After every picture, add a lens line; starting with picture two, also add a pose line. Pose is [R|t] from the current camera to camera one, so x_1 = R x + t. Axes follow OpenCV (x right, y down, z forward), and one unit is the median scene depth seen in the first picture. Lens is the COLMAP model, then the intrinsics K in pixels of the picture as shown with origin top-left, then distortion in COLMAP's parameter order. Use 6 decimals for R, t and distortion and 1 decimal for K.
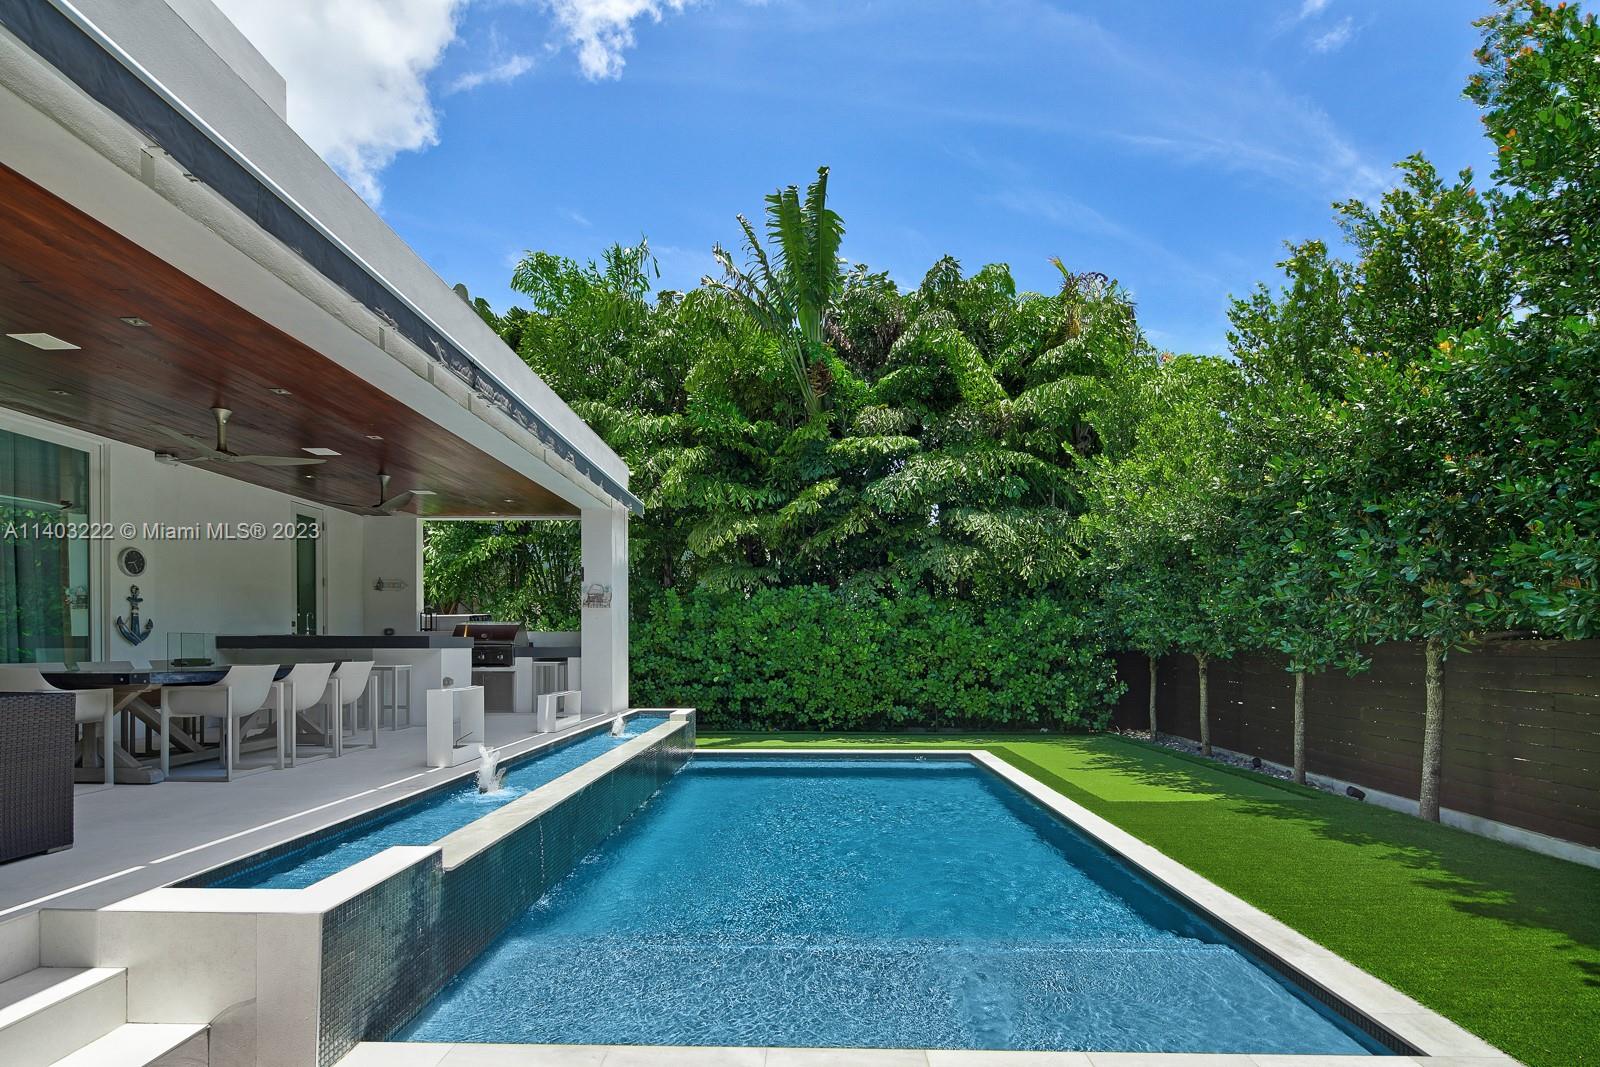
lens RADIAL K [[790.7, 0, 773.8], [0, 790.7, 654.2], [0, 0, 1]] dist [-0.005888, 0.000674]
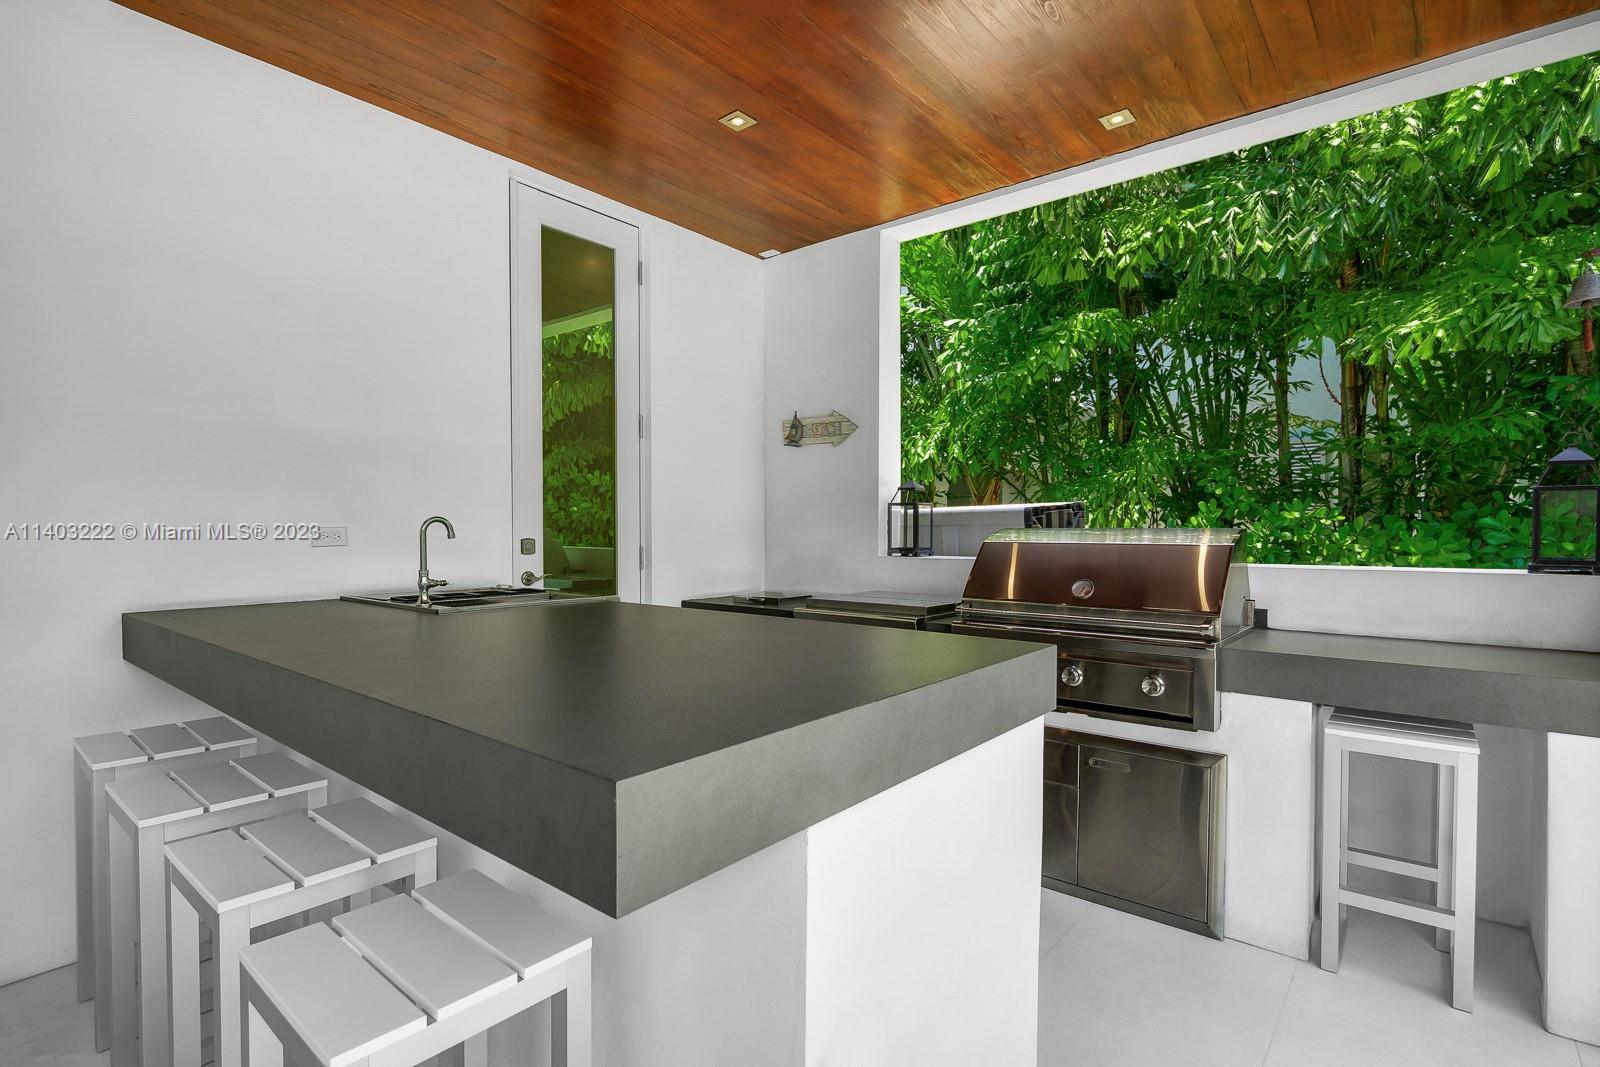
lens RADIAL K [[776.2, 0, 791.5], [0, 776.2, 535.7], [0, 0, 1]] dist [0.000543, 0.000010]
pose [[0.786030, 0.004038, -0.618175, -0.264242], [-0.002333, 0.999991, 0.003565, -0.038223], [0.618184, -0.001360, 0.786032, 0.689586]]
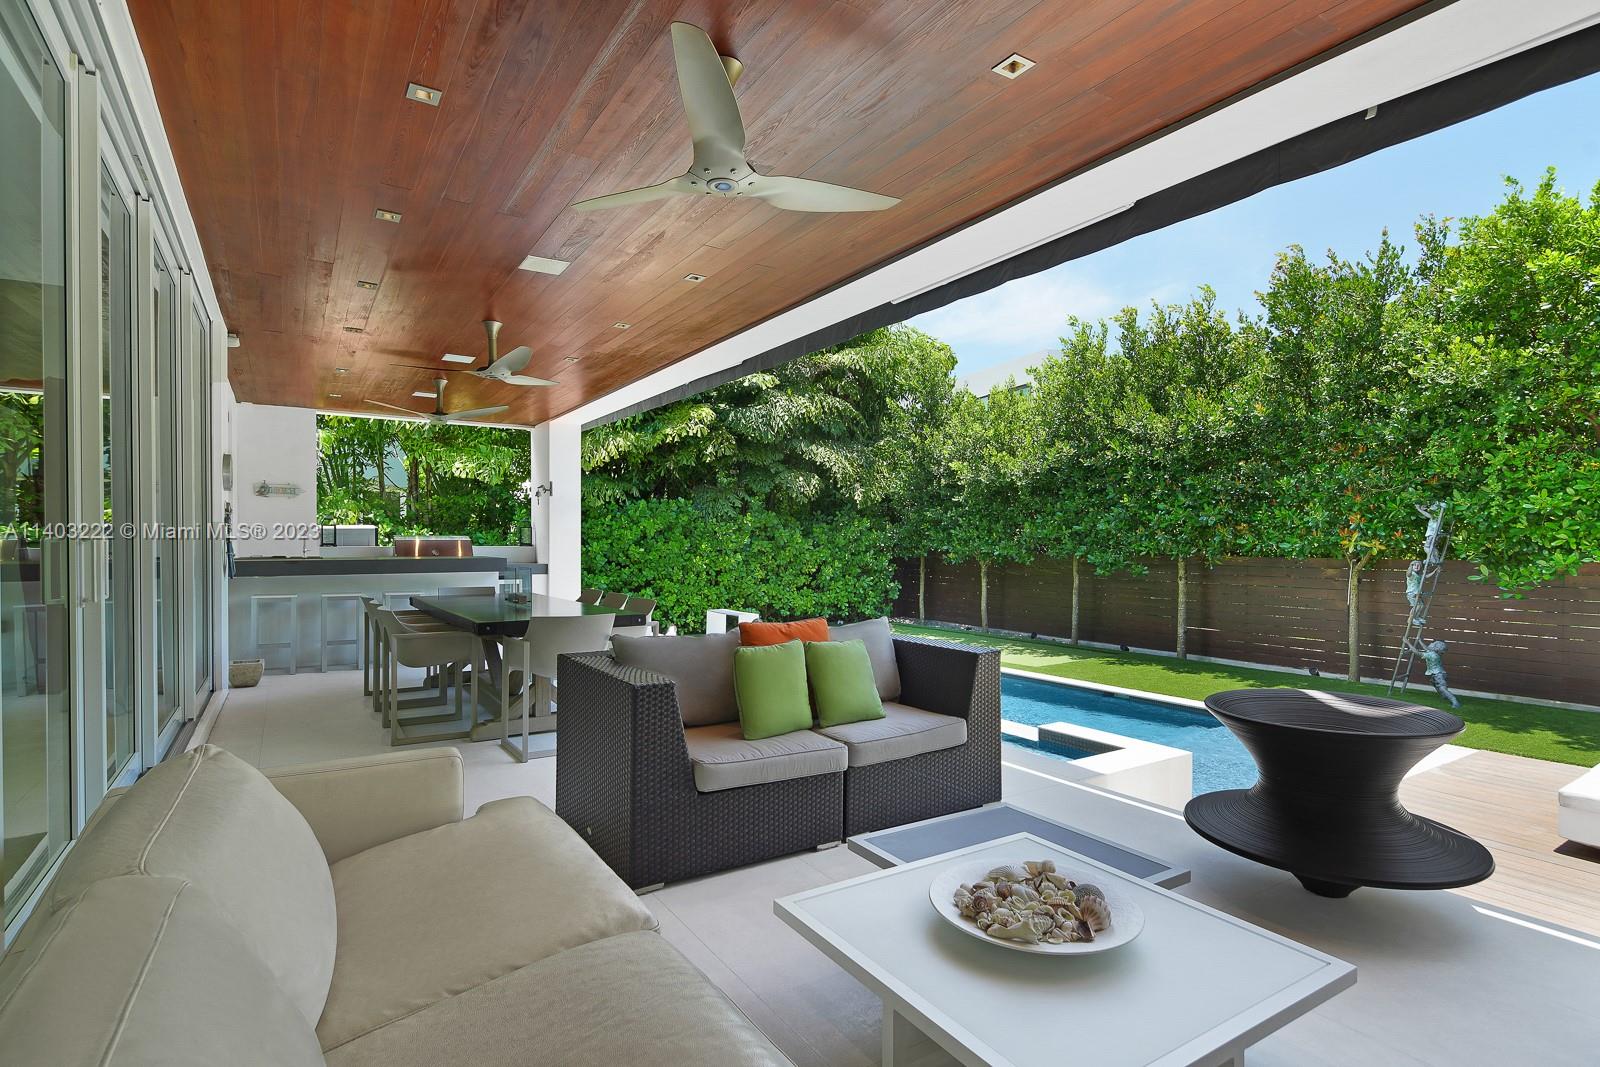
lens RADIAL K [[790.7, 0, 798.1], [0, 790.7, 542.2], [0, 0, 1]] dist [-0.005888, 0.000674]
pose [[0.823694, -0.000789, 0.567033, -0.495950], [0.006783, 0.999941, -0.008461, -0.022743], [-0.566993, 0.010815, 0.823651, 0.023739]]
